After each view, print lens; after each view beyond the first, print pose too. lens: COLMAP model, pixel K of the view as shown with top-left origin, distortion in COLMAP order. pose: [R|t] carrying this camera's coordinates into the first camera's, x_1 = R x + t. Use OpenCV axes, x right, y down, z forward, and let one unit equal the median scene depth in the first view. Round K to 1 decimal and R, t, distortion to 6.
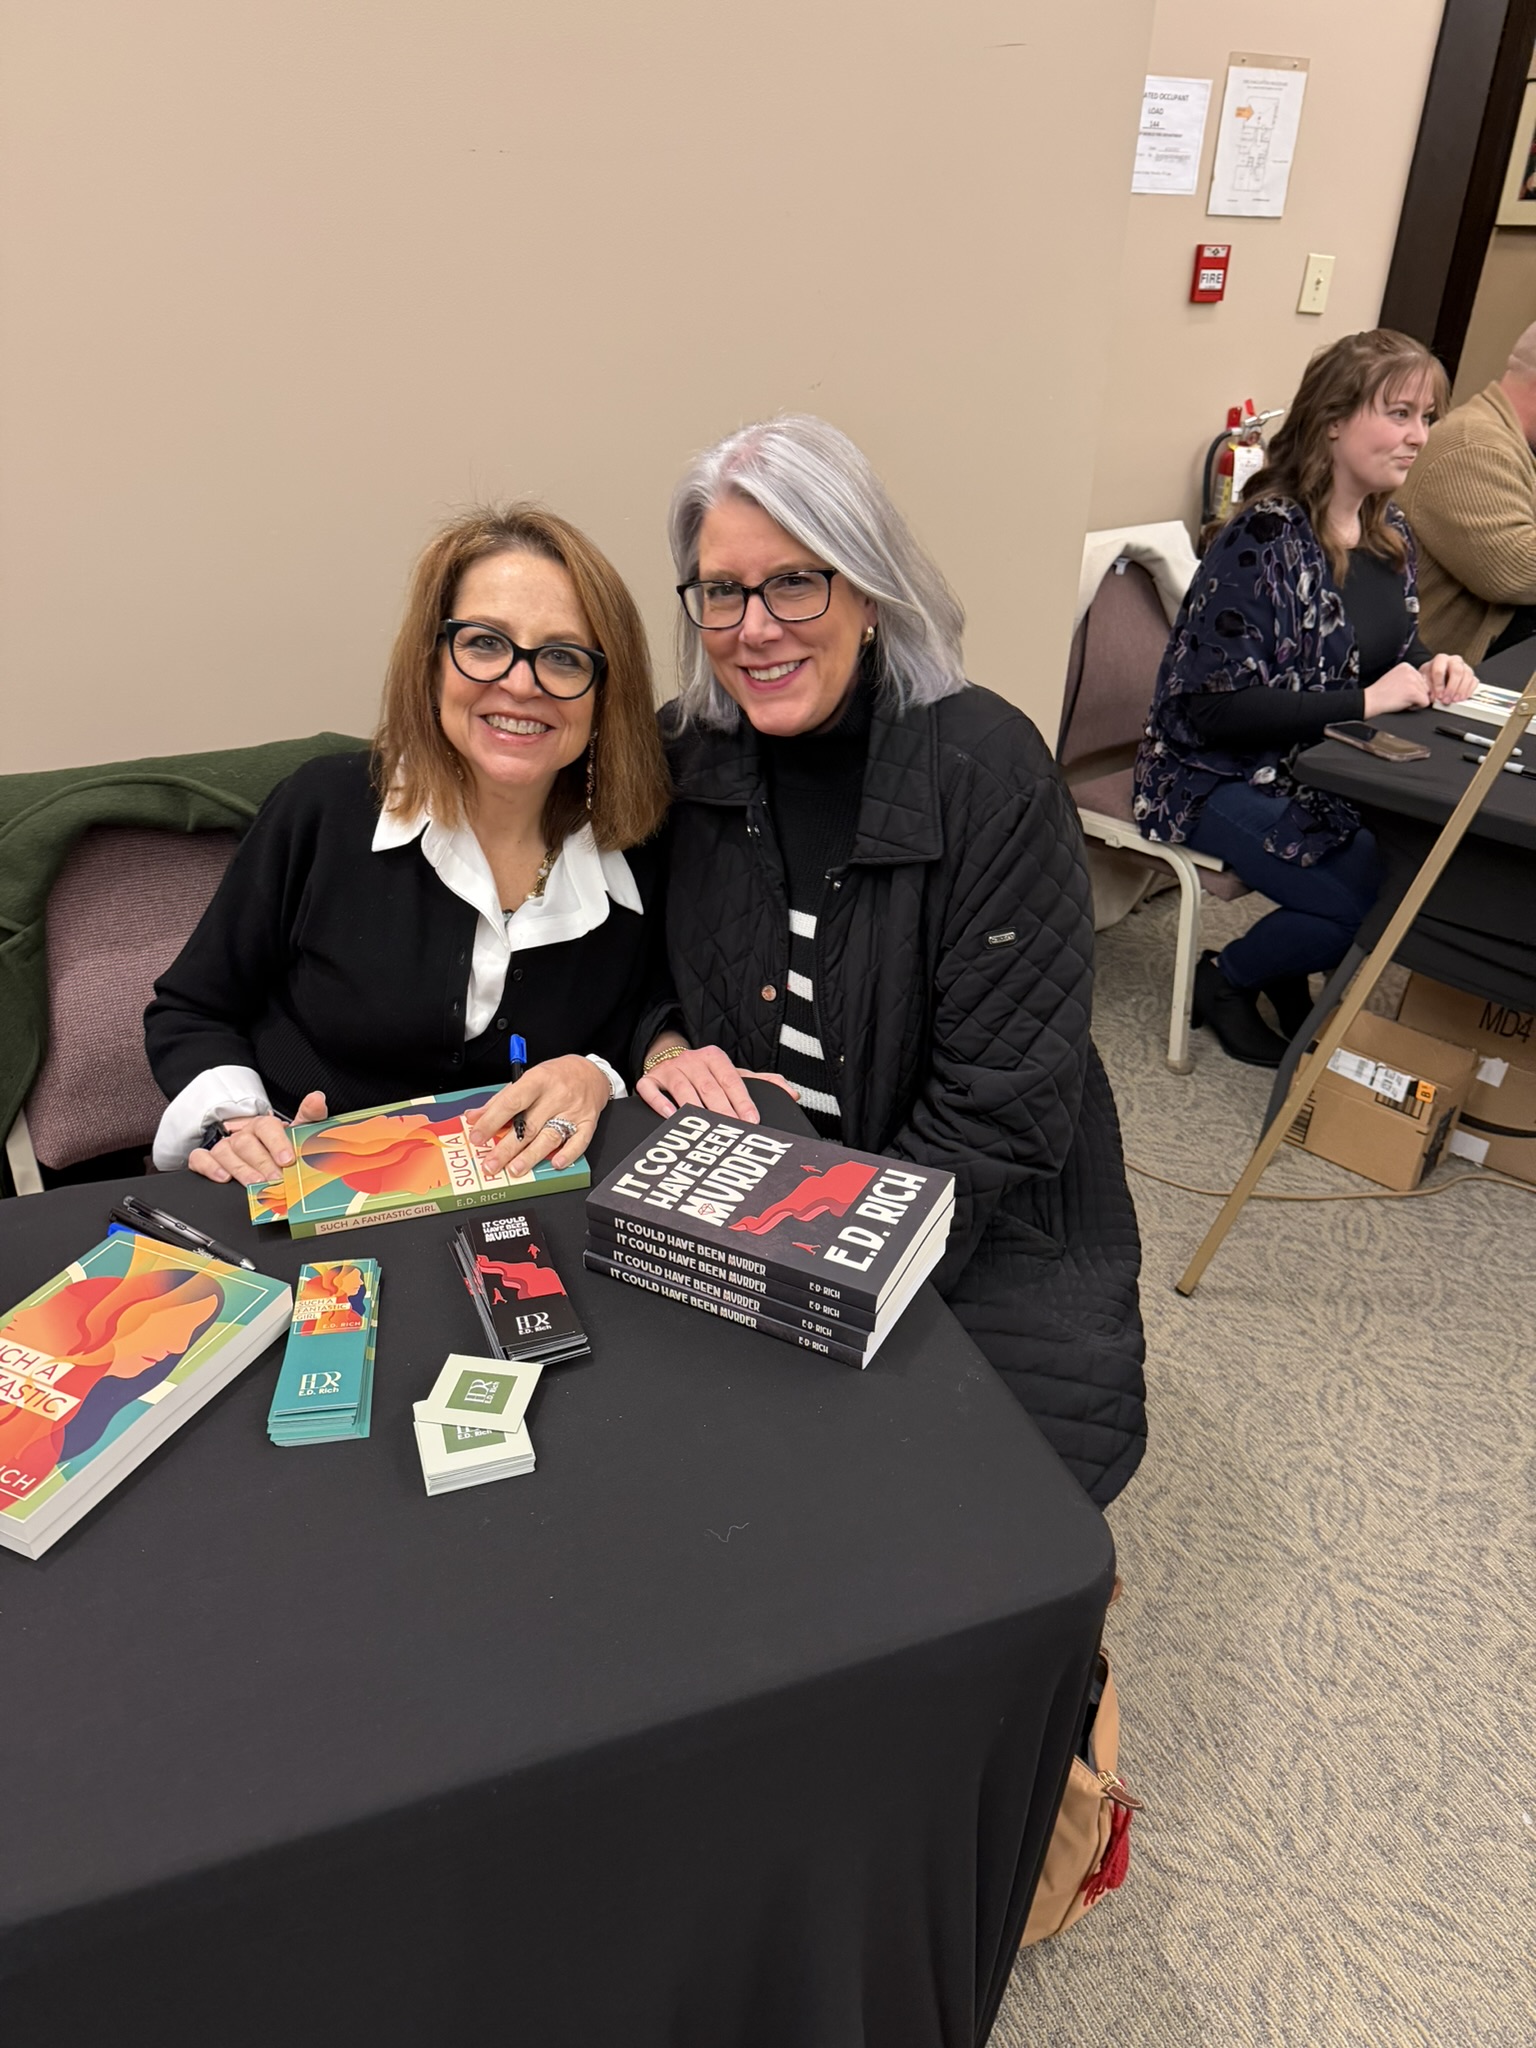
lens RADIAL K [[1462.5, 0, 751.4], [0, 1462.5, 1046.5], [0, 0, 1]] dist [0.007250, -0.018357]
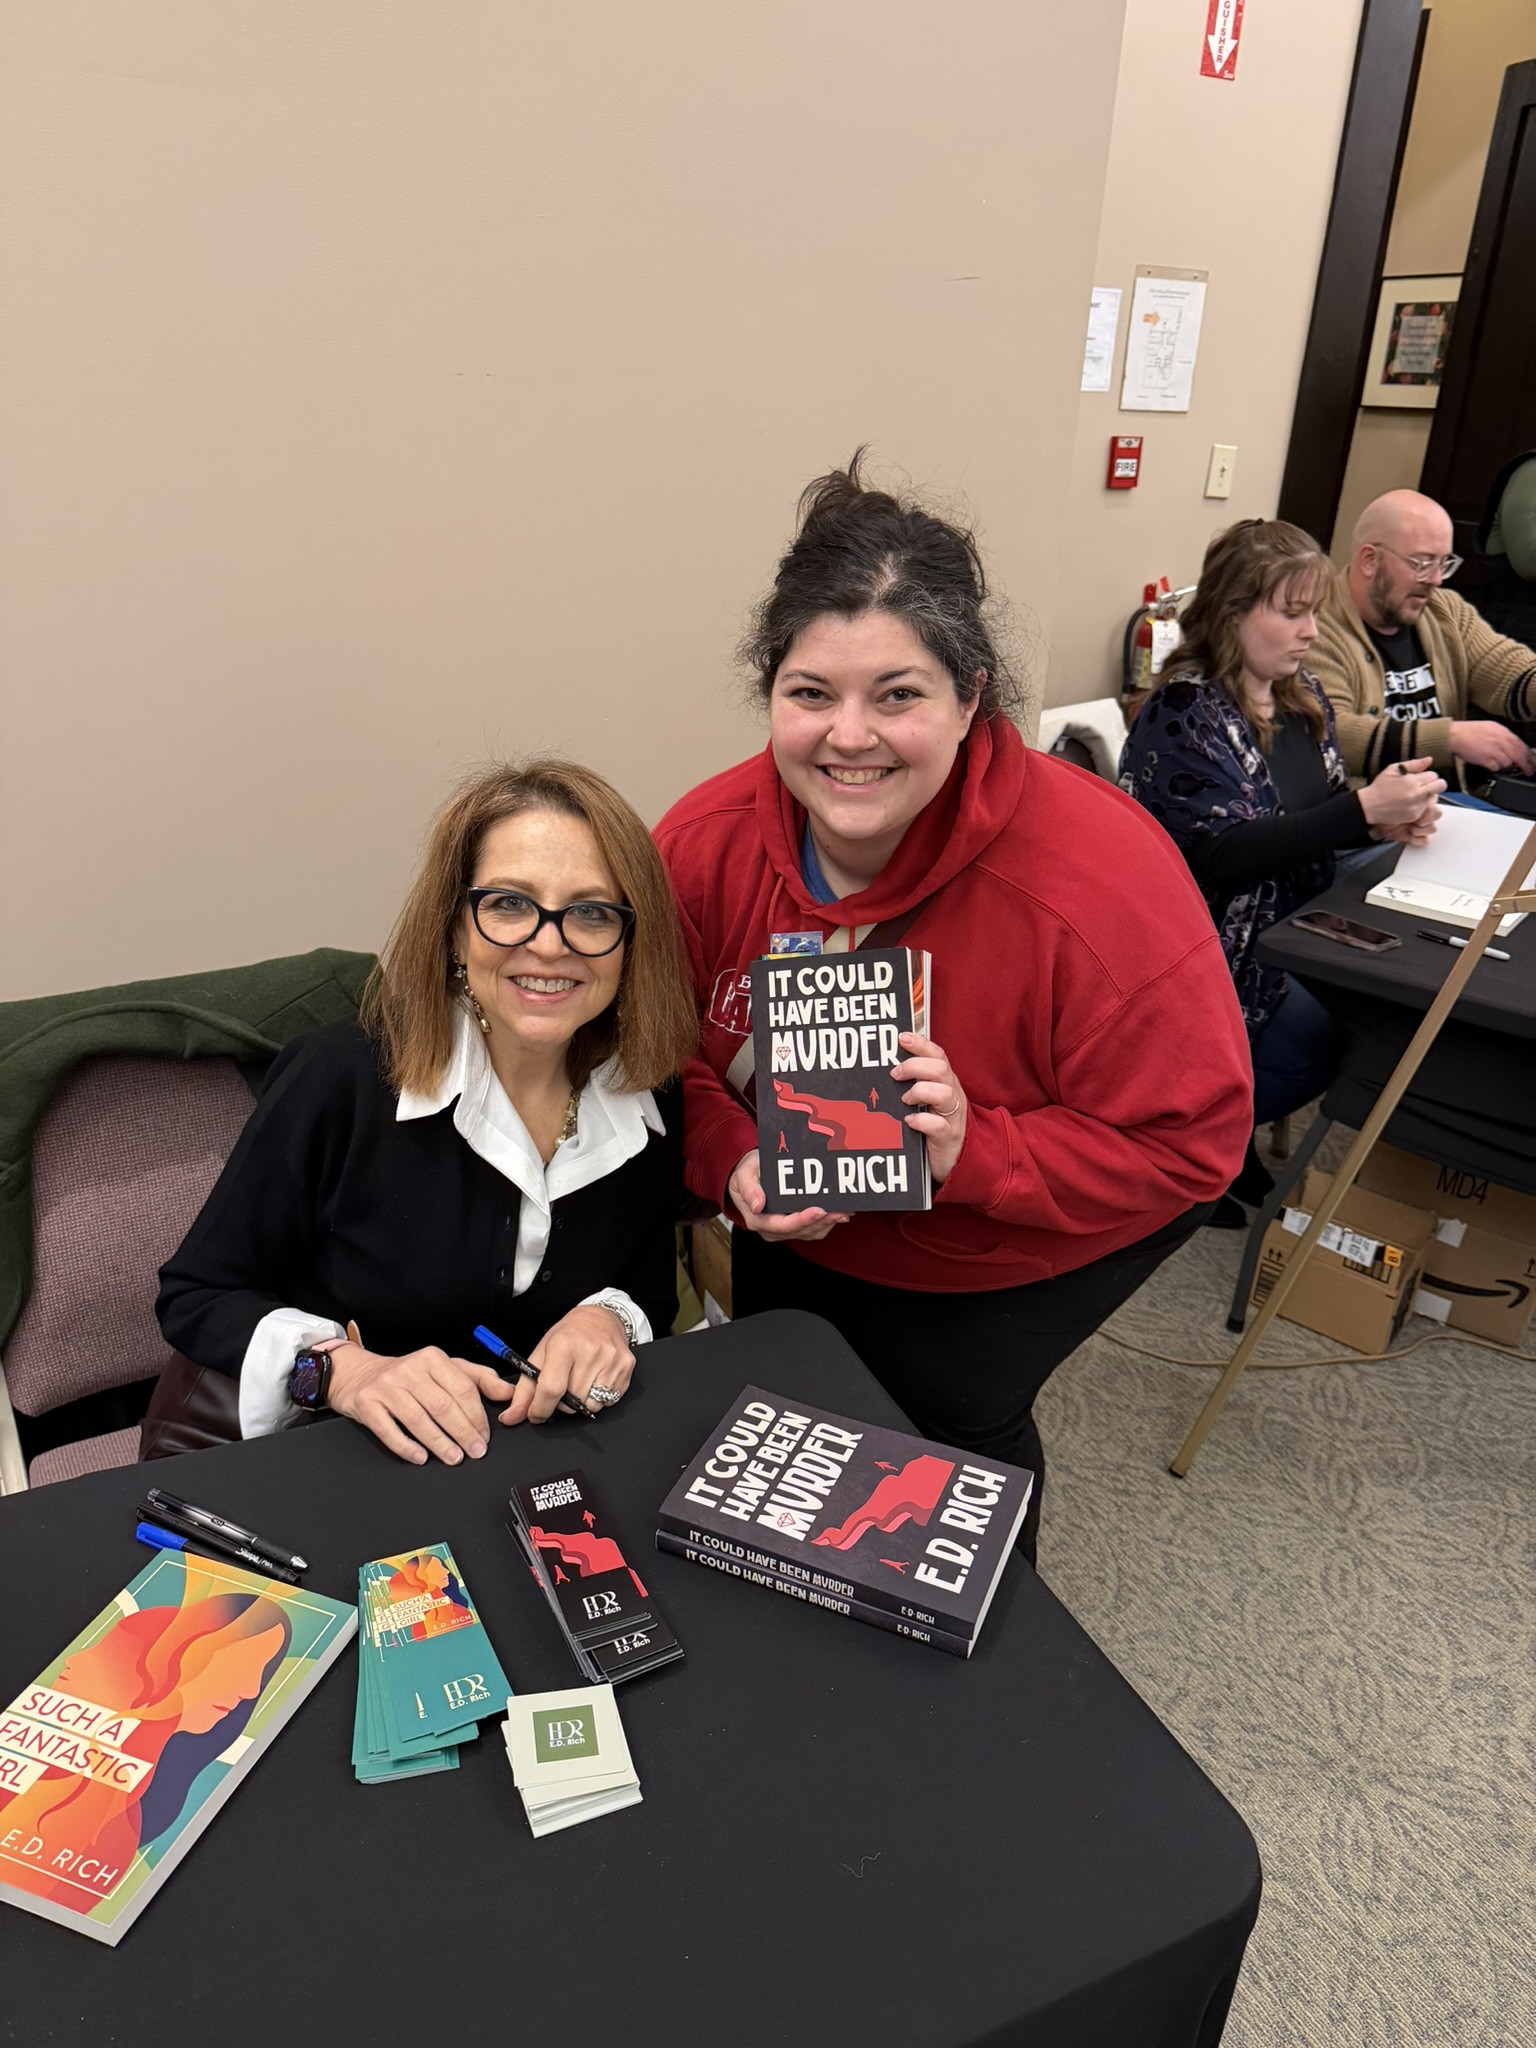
lens RADIAL K [[1462.5, 0, 758.5], [0, 1462.5, 1040.1], [0, 0, 1]] dist [0.007250, -0.018357]
pose [[0.996931, -0.019696, 0.075763, -0.074043], [0.026013, 0.996183, -0.083318, -0.063435], [-0.073833, 0.085033, 0.993639, 0.011180]]
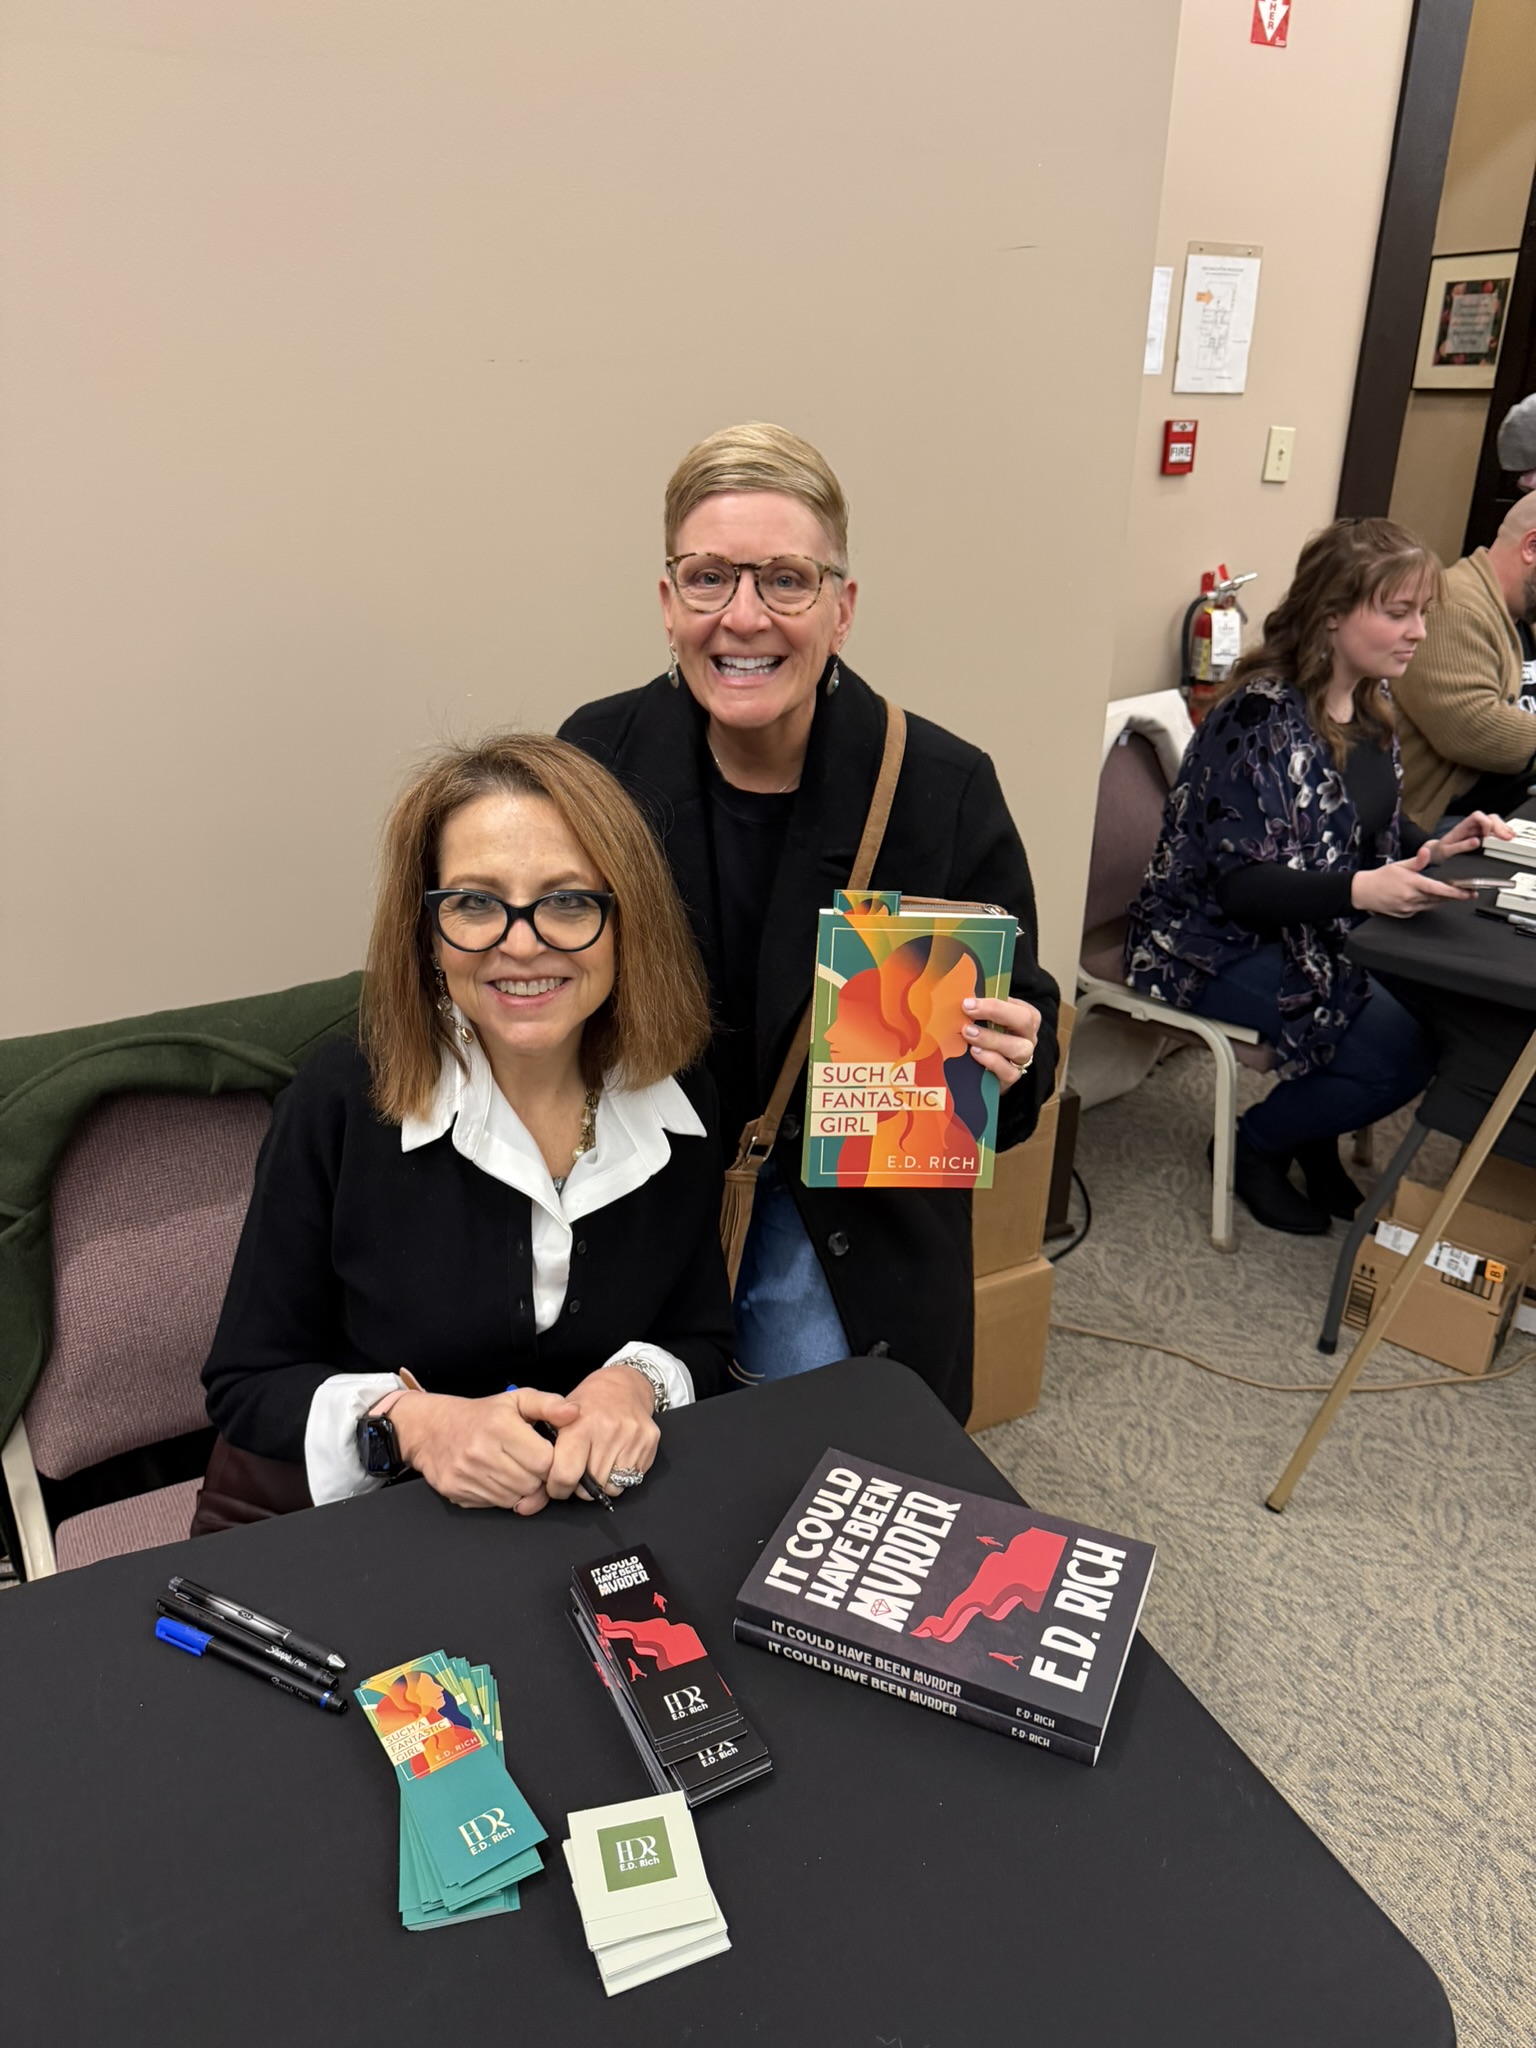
lens RADIAL K [[1462.5, 0, 772.1], [0, 1462.5, 1039.4], [0, 0, 1]] dist [0.007250, -0.018357]
pose [[0.997685, -0.040455, 0.054668, -0.081284], [0.045307, 0.994854, -0.090630, -0.076151], [-0.050720, 0.092897, 0.994383, 0.077004]]
